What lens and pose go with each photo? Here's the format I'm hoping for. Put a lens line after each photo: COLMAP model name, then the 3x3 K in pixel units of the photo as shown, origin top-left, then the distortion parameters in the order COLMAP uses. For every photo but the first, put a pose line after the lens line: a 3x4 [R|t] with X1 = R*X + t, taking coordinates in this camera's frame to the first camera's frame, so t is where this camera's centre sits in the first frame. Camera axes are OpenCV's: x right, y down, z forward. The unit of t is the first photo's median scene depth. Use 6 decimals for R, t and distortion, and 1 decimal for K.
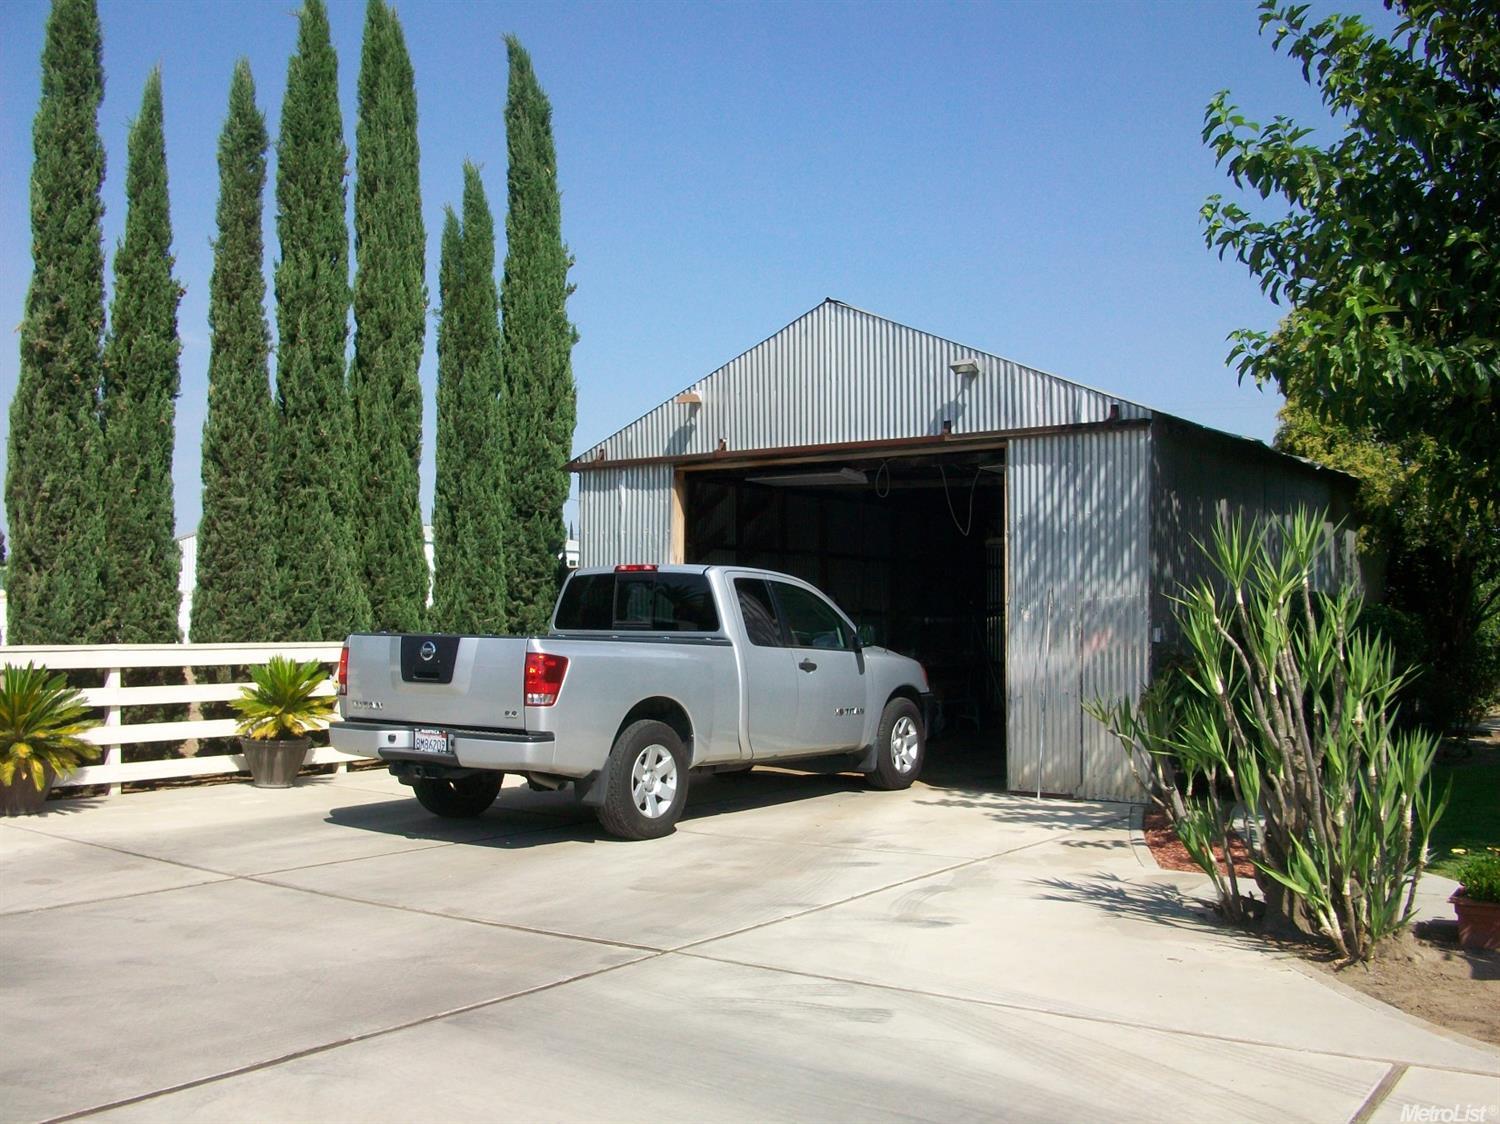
lens RADIAL K [[1467.1, 0, 726.1], [0, 1467.1, 572.5], [0, 0, 1]] dist [-0.164154, 0.106121]
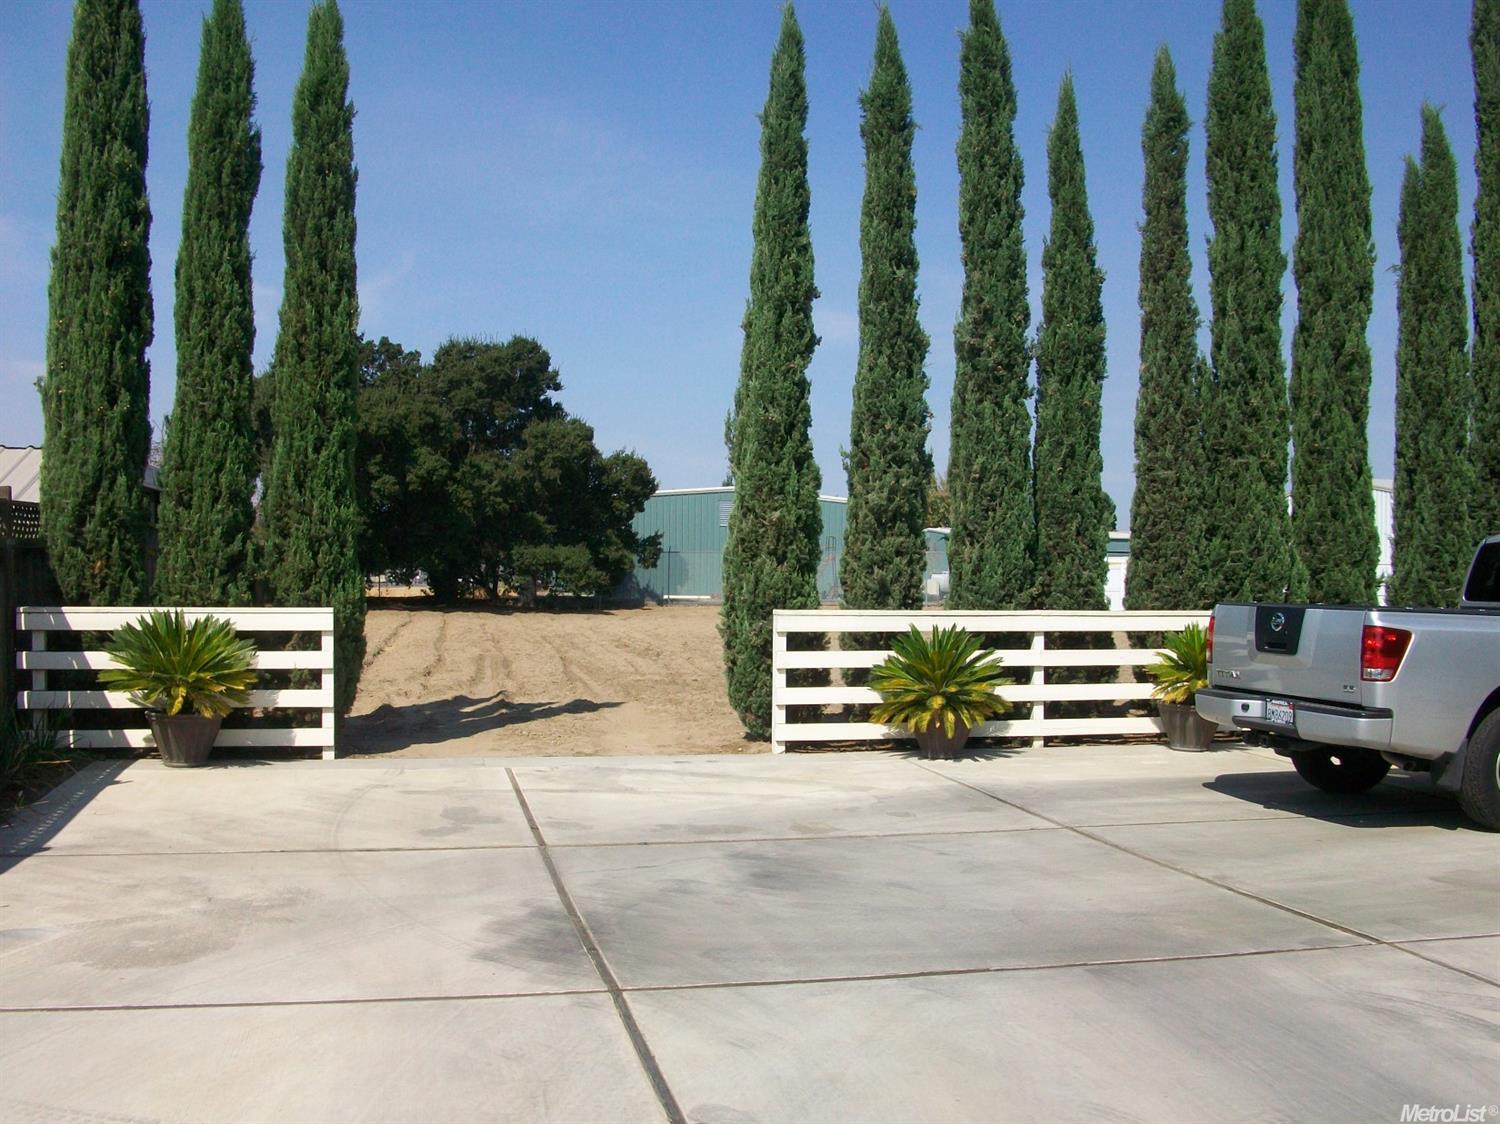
lens RADIAL K [[1467.1, 0, 726.1], [0, 1467.1, 572.5], [0, 0, 1]] dist [-0.164154, 0.106121]
pose [[0.735914, 0.002175, -0.677071, 0.142026], [0.014387, 0.999719, 0.018848, -0.002903], [0.676922, -0.023611, 0.735676, 0.016704]]
